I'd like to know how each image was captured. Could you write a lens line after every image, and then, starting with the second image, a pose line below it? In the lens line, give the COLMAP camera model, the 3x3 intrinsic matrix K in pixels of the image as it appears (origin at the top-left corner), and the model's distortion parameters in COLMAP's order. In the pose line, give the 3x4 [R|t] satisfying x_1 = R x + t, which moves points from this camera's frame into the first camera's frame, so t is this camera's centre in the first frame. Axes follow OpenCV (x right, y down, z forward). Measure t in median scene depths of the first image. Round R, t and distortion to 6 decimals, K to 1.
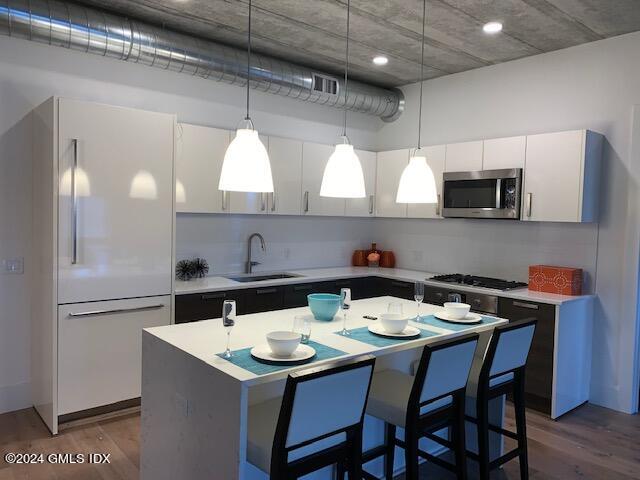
lens RADIAL K [[490.1, 0, 322.7], [0, 490.1, 236.3], [0, 0, 1]] dist [0.017781, -0.007836]
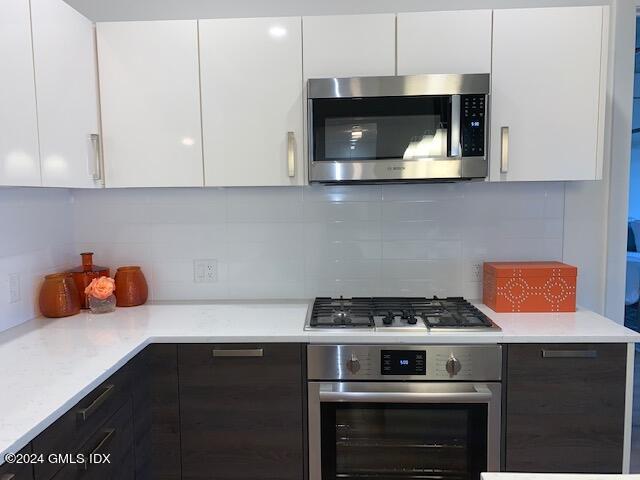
lens RADIAL K [[493.7, 0, 316.9], [0, 493.7, 241.9], [0, 0, 1]] dist [0.015972, -0.000323]
pose [[0.678072, -0.110574, 0.726631, -0.107235], [0.064770, 0.993762, 0.090782, -0.032058], [-0.732136, -0.014493, 0.681004, 0.885461]]
